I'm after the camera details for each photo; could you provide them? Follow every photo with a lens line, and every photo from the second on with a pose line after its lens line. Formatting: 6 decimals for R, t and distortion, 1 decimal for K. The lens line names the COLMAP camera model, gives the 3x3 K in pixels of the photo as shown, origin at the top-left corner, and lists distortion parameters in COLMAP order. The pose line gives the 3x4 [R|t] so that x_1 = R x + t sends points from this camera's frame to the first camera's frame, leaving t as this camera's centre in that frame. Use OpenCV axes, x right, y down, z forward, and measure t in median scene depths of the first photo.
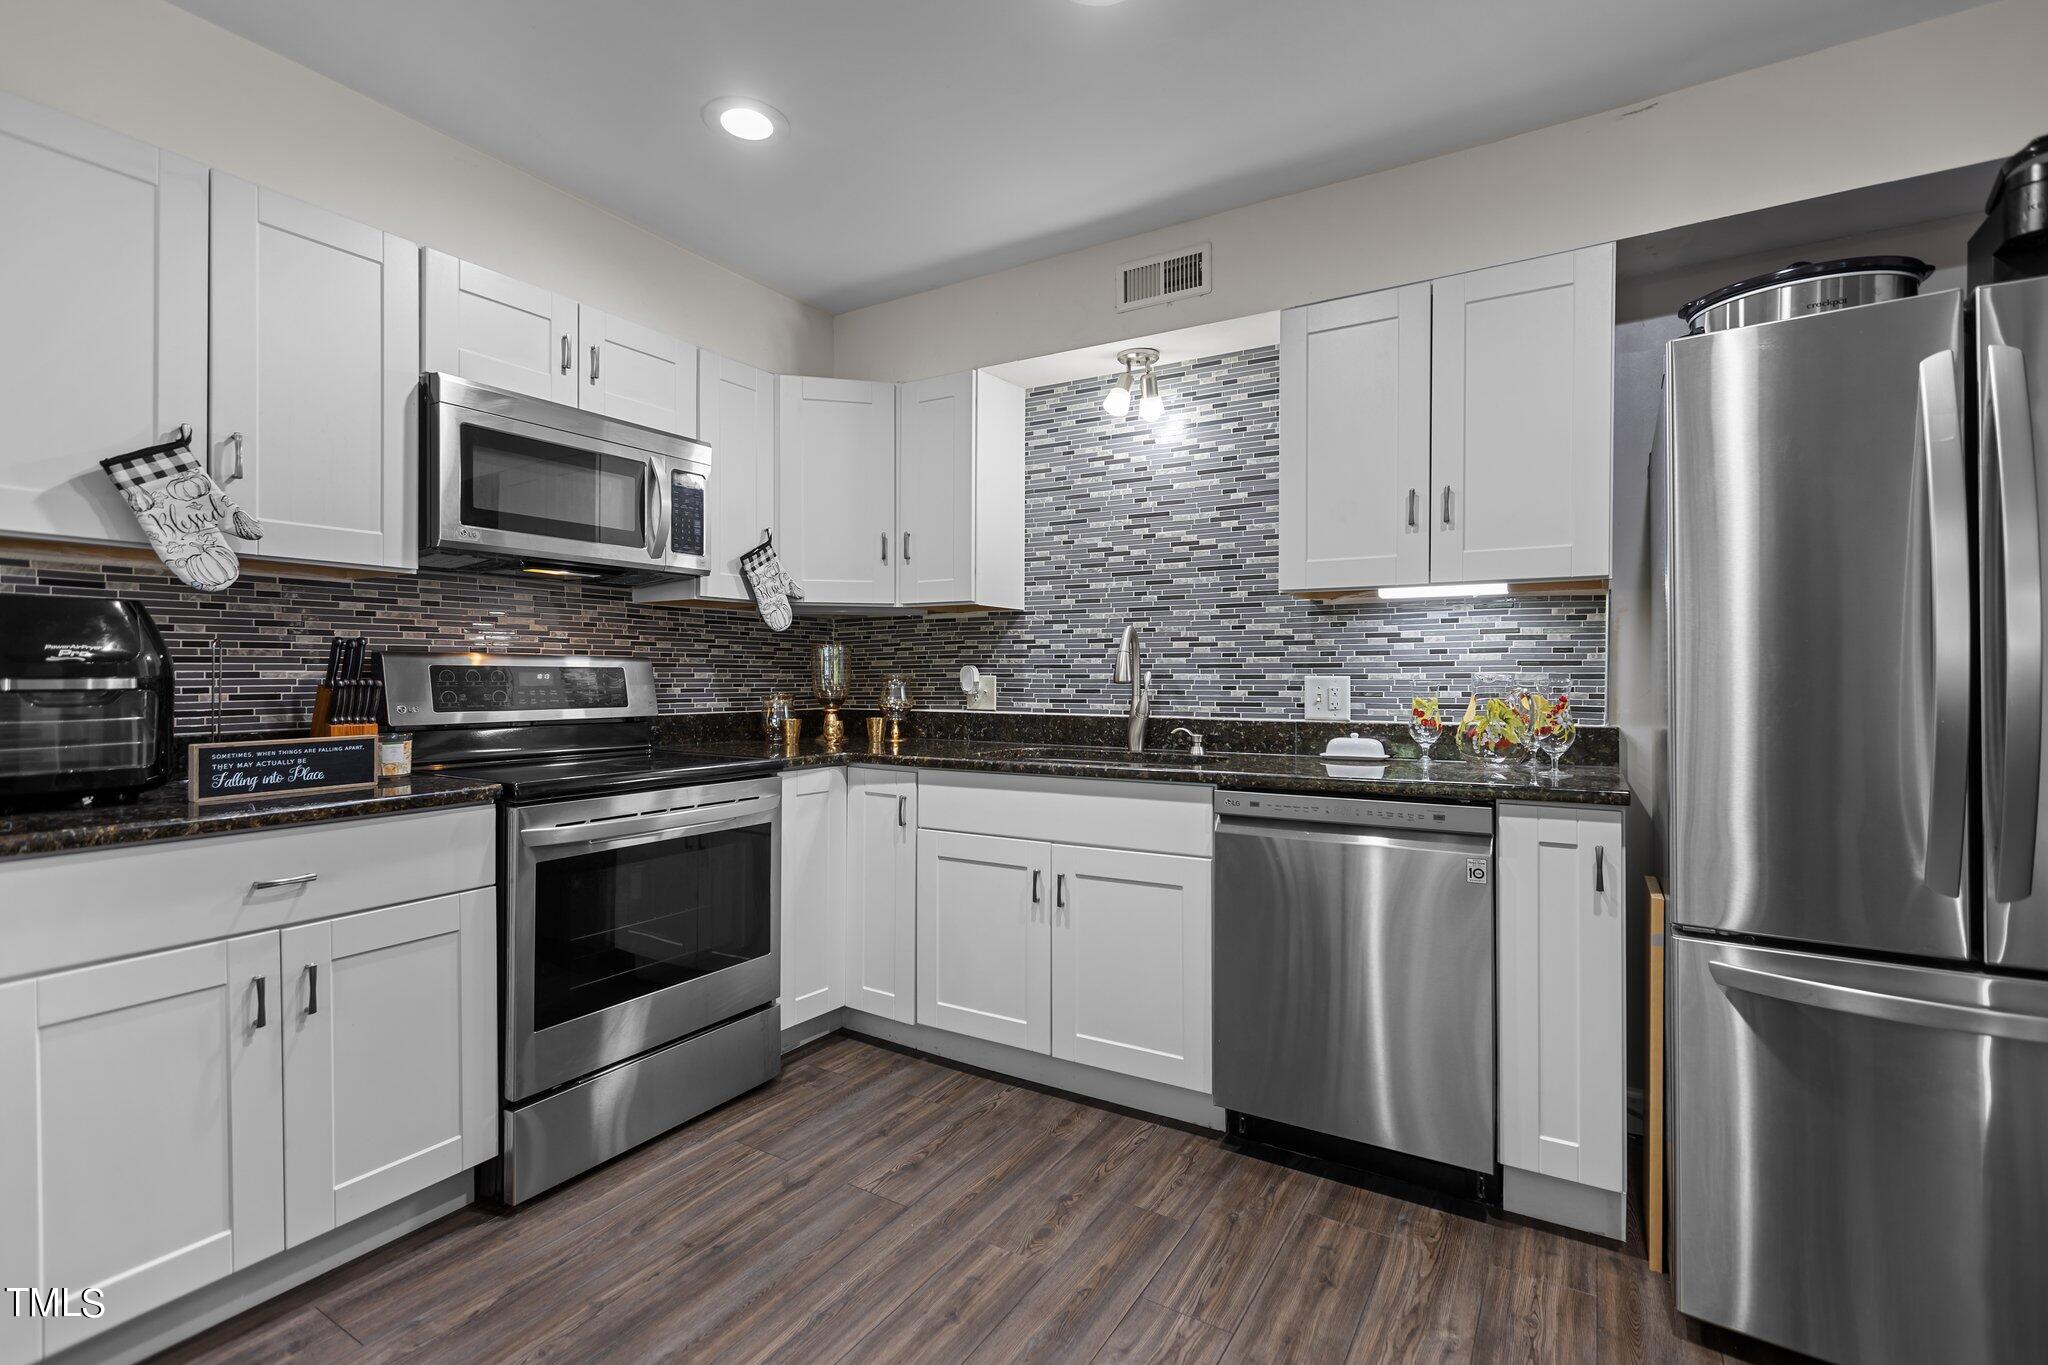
lens RADIAL K [[926.5, 0, 1028.1], [0, 926.5, 674.9], [0, 0, 1]] dist [0.008852, -0.000478]
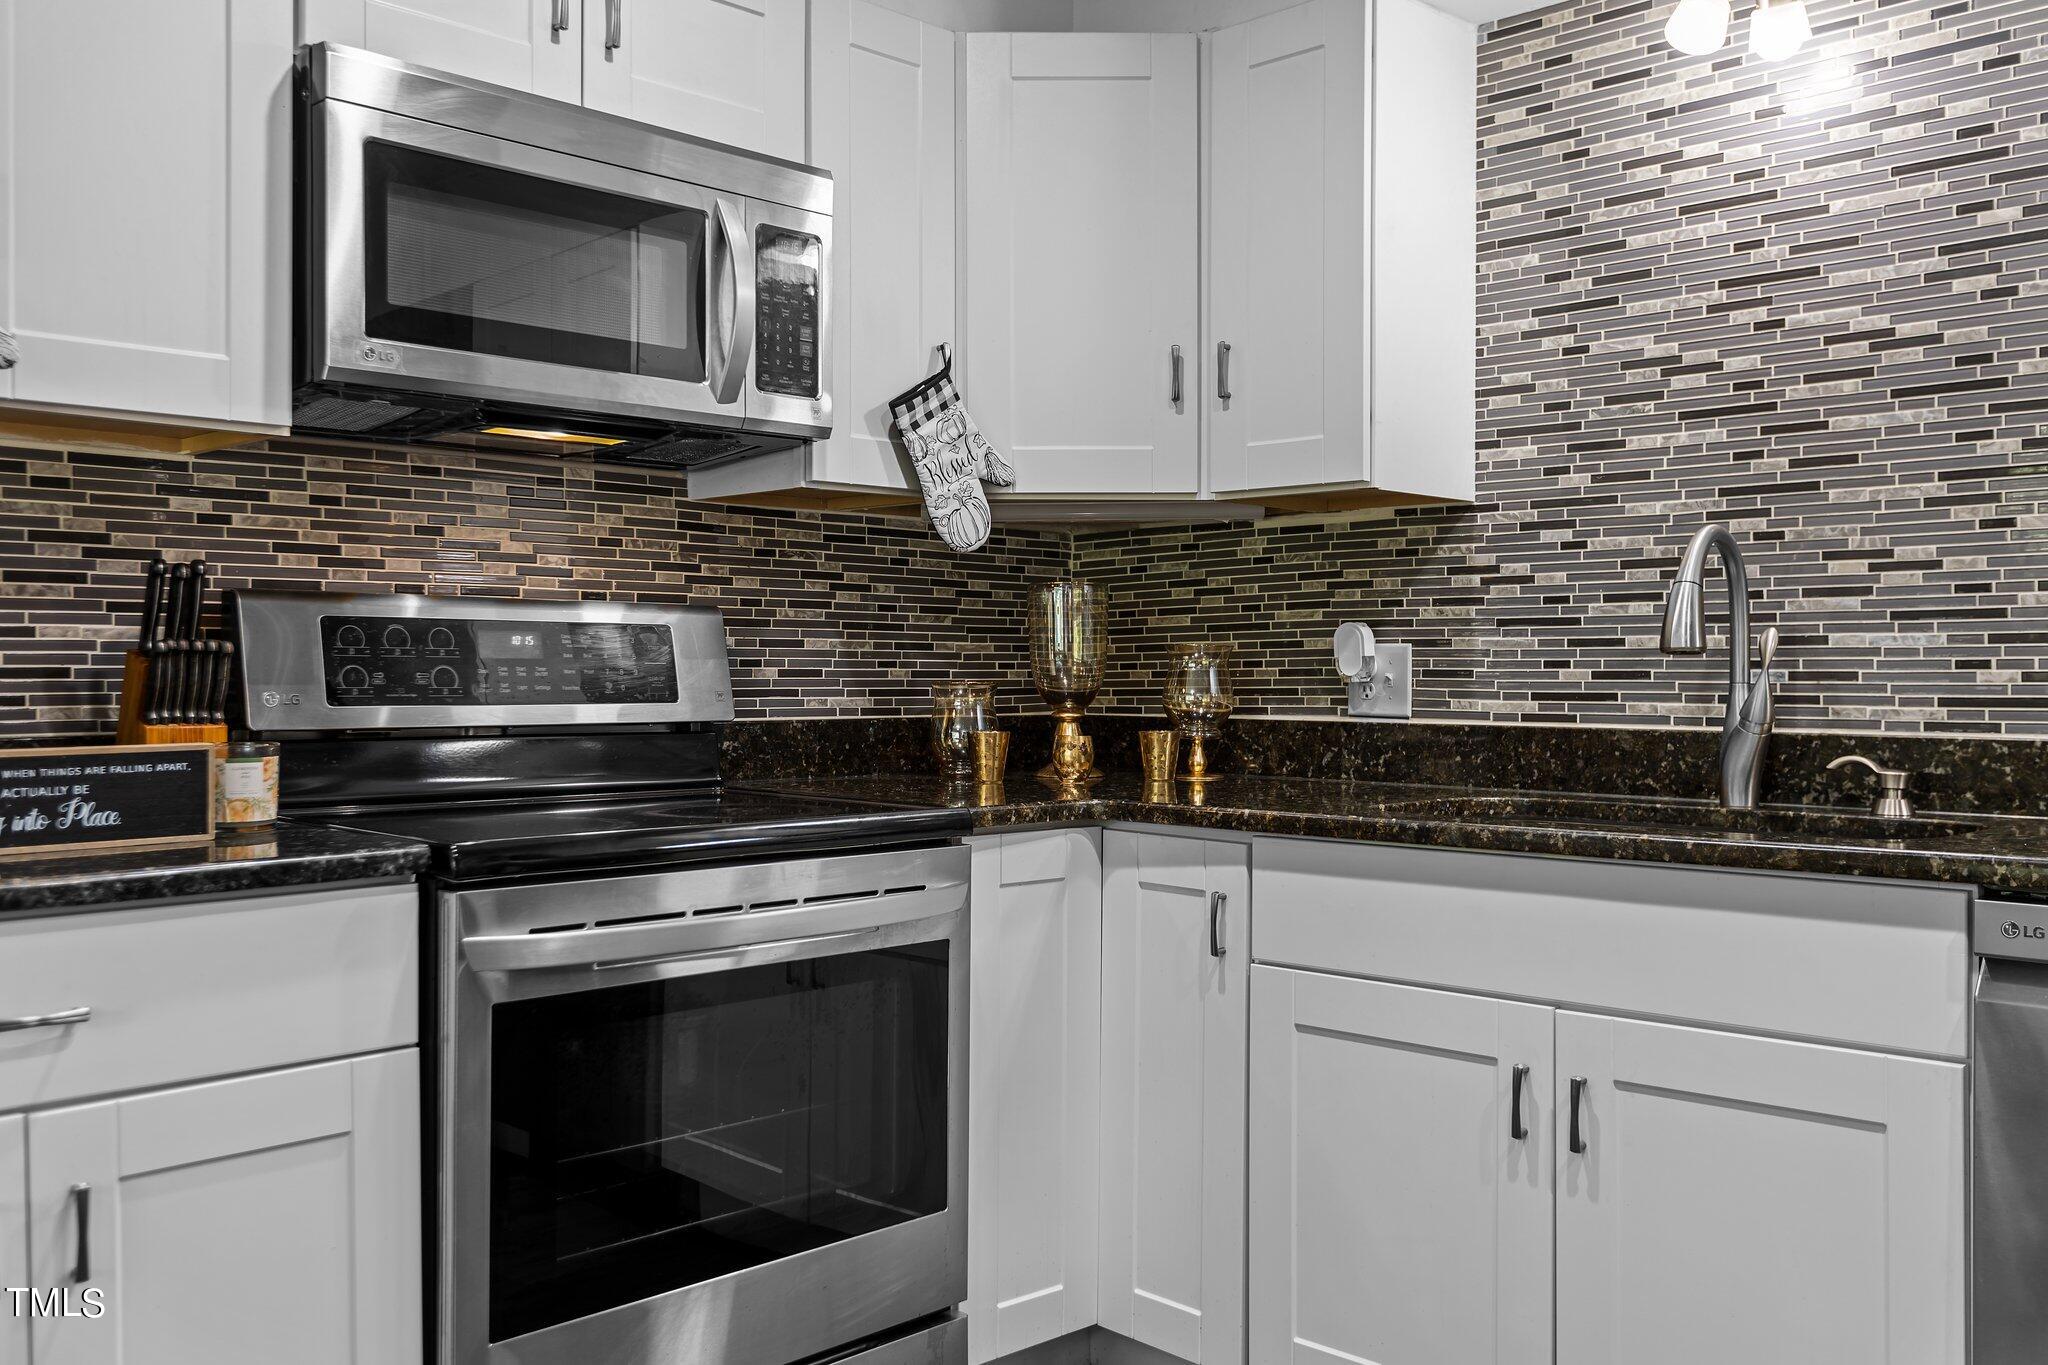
lens RADIAL K [[1738.8, 0, 1016.0], [0, 1738.8, 674.7], [0, 0, 1]] dist [-0.000480, 0.007272]
pose [[0.972330, -0.000514, -0.233610, -0.032908], [0.001097, 0.999997, 0.002368, 0.019960], [0.233608, -0.002558, 0.972328, 0.133658]]
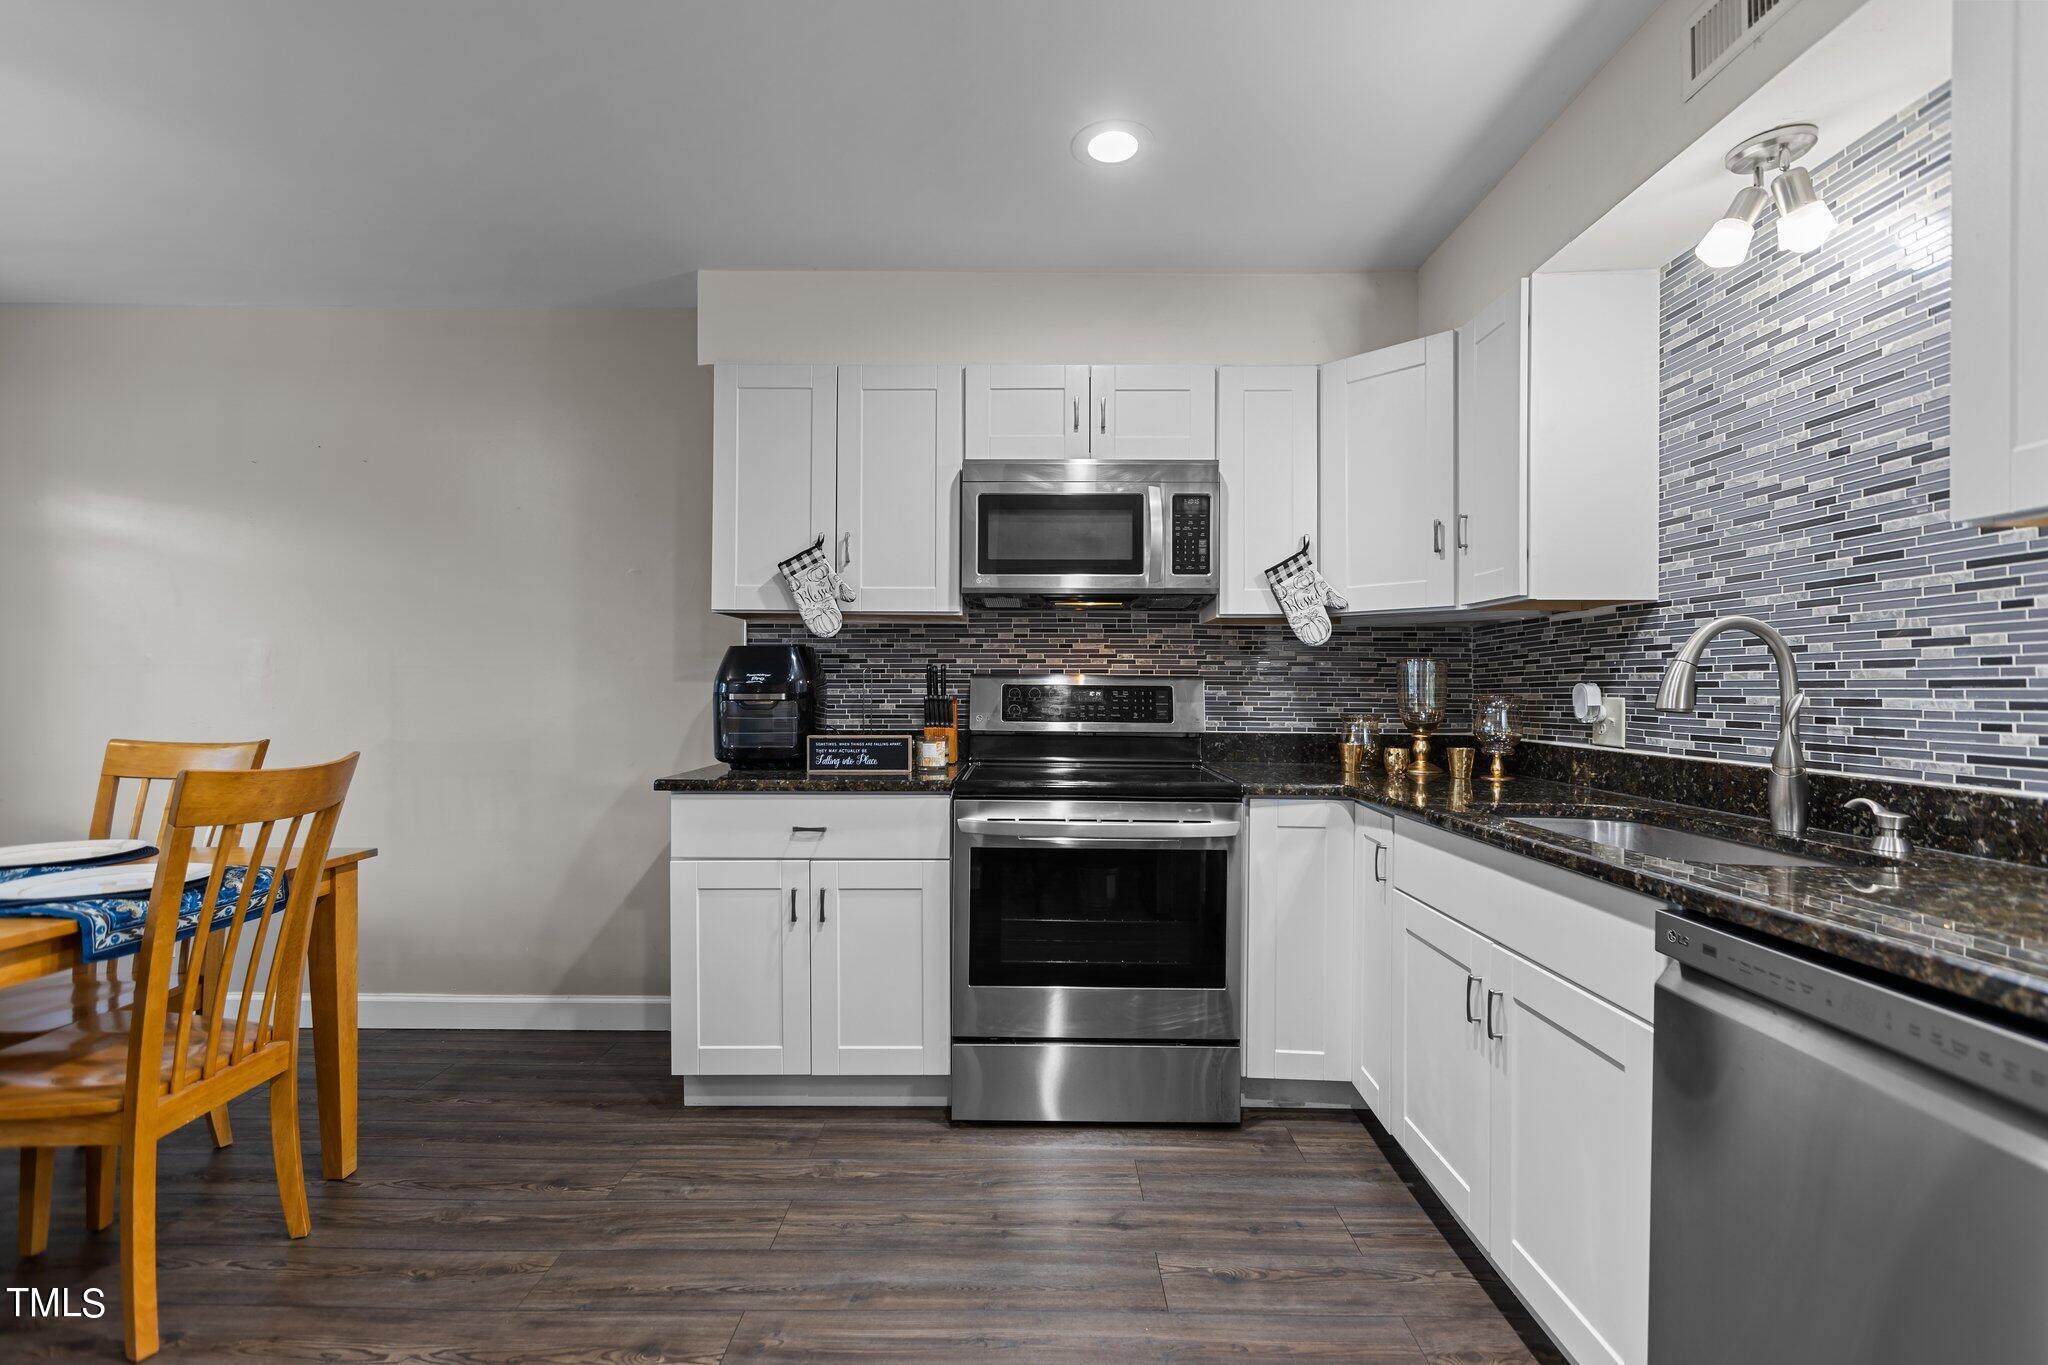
lens RADIAL K [[926.5, 0, 1061.1], [0, 926.5, 683.6], [0, 0, 1]] dist [0.008852, -0.000478]
pose [[0.515947, -0.000862, -0.856620, 0.473614], [-0.004756, 0.999981, -0.003871, -0.006626], [0.856607, 0.006071, 0.515933, 0.390607]]
